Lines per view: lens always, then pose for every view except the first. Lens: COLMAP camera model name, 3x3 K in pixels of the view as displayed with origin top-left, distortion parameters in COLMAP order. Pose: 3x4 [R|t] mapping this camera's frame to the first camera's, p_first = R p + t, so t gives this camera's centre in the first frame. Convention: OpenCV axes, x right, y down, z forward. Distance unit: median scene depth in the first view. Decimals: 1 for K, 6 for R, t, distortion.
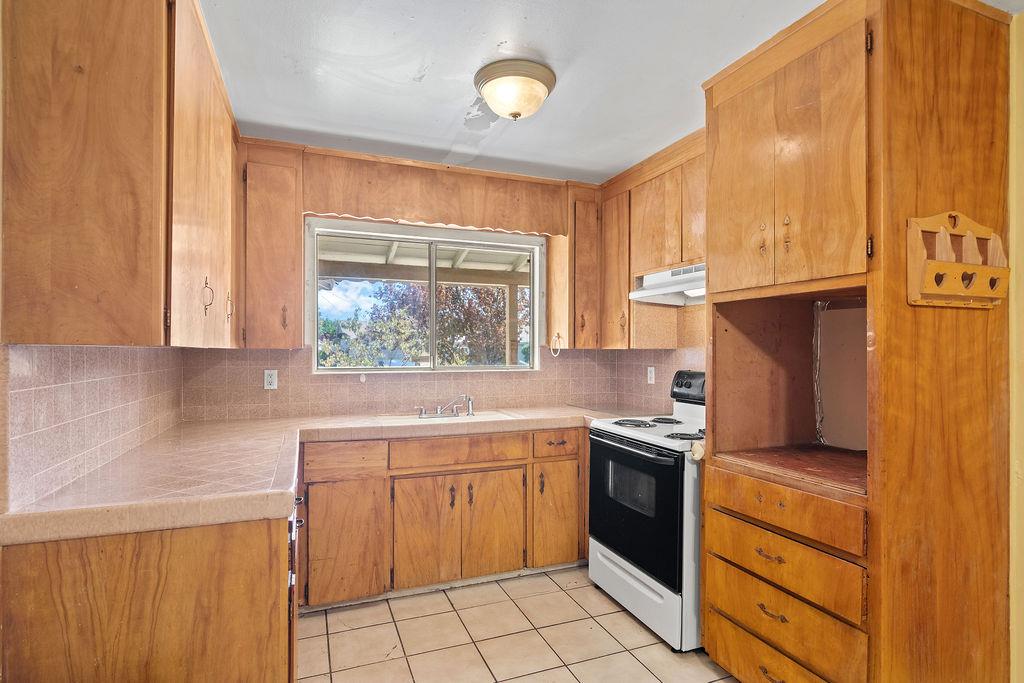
lens RADIAL K [[522.2, 0, 509.6], [0, 522.2, 347.5], [0, 0, 1]] dist [-0.002535, 0.001986]
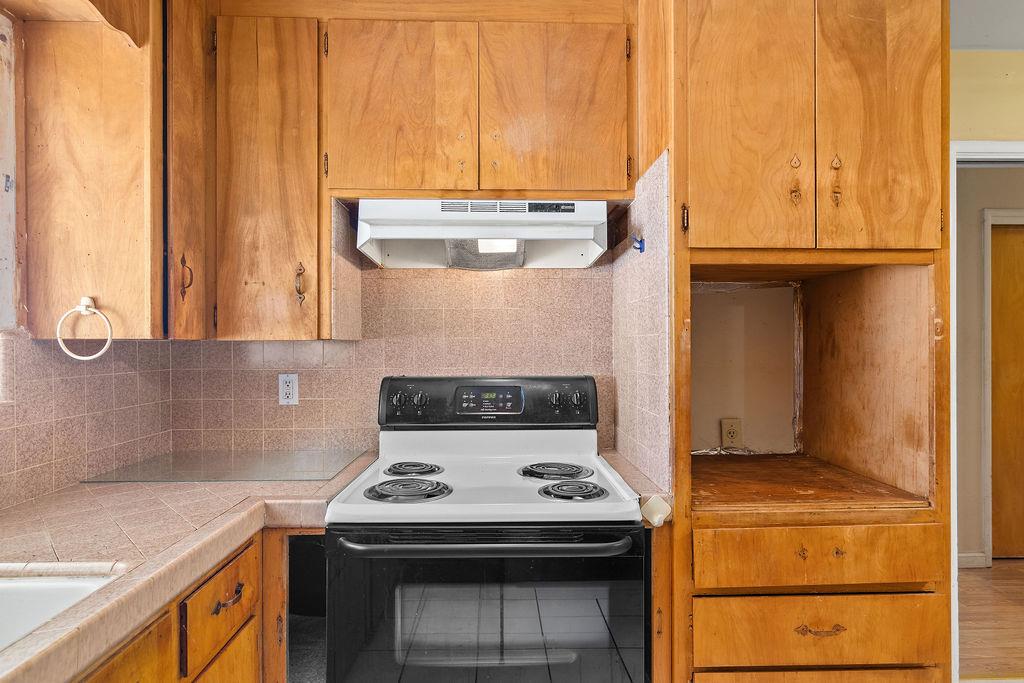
lens RADIAL K [[522.2, 0, 509.0], [0, 522.2, 344.5], [0, 0, 1]] dist [-0.002535, 0.001986]
pose [[0.335499, -0.004386, 0.942030, -0.306971], [-0.000147, 0.999989, 0.004709, 0.008082], [-0.942041, -0.001719, 0.335495, 1.152764]]
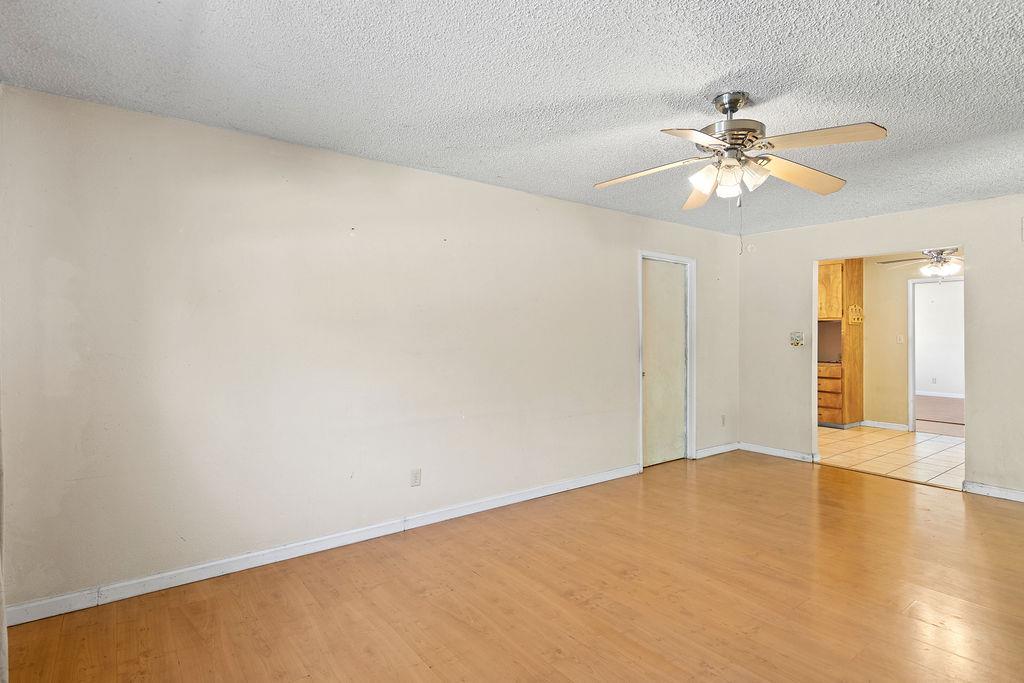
lens RADIAL K [[522.2, 0, 506.8], [0, 522.2, 333.8], [0, 0, 1]] dist [-0.002535, 0.001986]
pose [[0.962884, 0.005001, 0.269869, -2.917918], [-0.005134, 0.999987, -0.000216, 0.015839], [-0.269866, -0.001177, 0.962897, -2.268833]]
